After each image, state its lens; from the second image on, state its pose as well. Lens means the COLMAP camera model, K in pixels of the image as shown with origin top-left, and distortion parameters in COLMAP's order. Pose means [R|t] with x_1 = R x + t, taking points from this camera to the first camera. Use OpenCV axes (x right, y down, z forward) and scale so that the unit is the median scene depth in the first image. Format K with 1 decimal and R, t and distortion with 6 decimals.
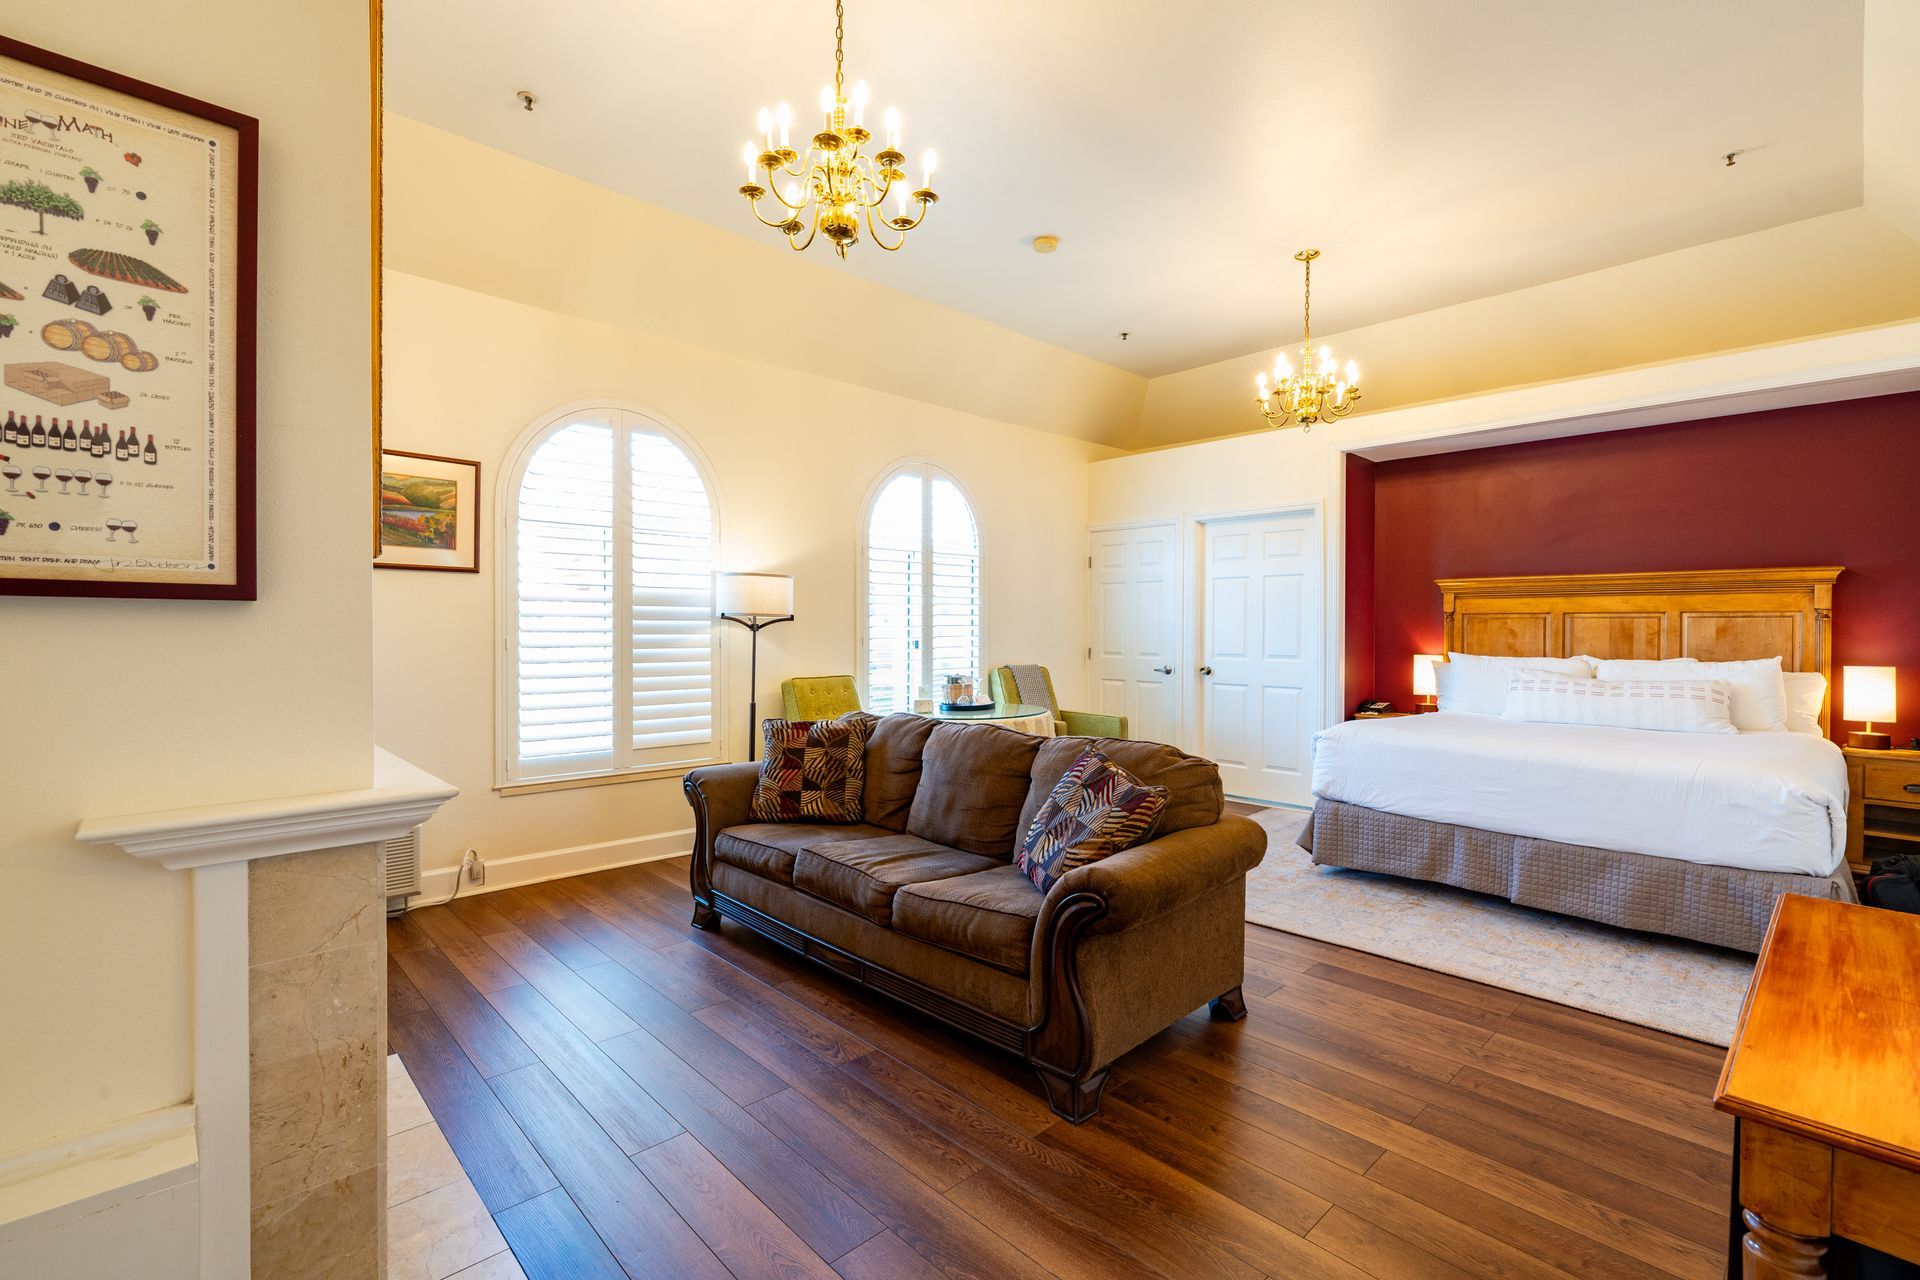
lens RADIAL K [[868.5, 0, 960.0], [0, 868.5, 640.0], [0, 0, 1]] dist [-0.005480, -0.000978]
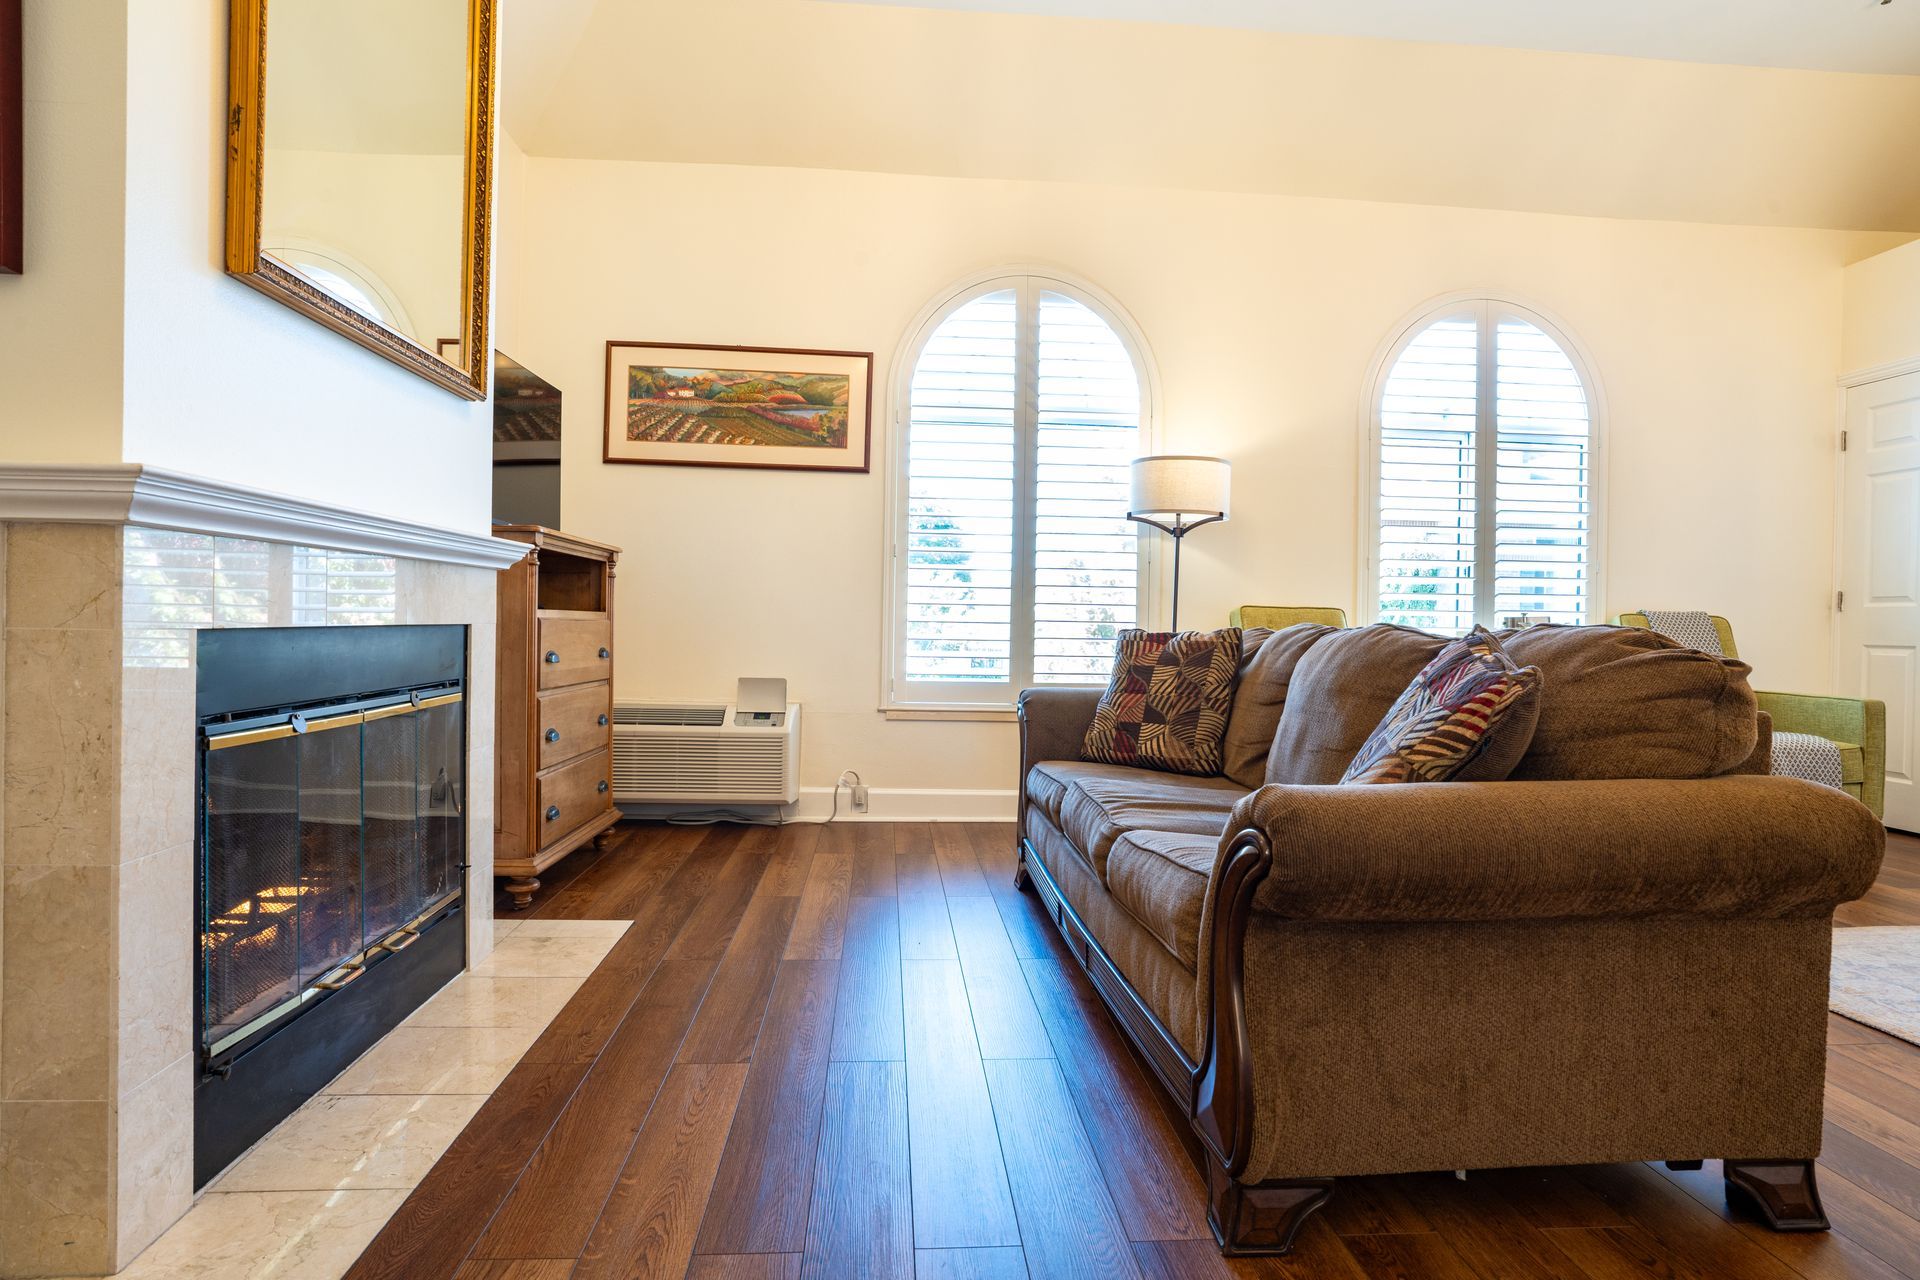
lens RADIAL K [[1041.8, 0, 960.0], [0, 1041.8, 640.0], [0, 0, 1]] dist [-0.027454, 0.002053]
pose [[0.773873, 0.018893, -0.633060, 0.244358], [-0.024563, 0.999698, -0.000192, 0.107224], [0.632865, 0.015698, 0.774103, 0.228838]]
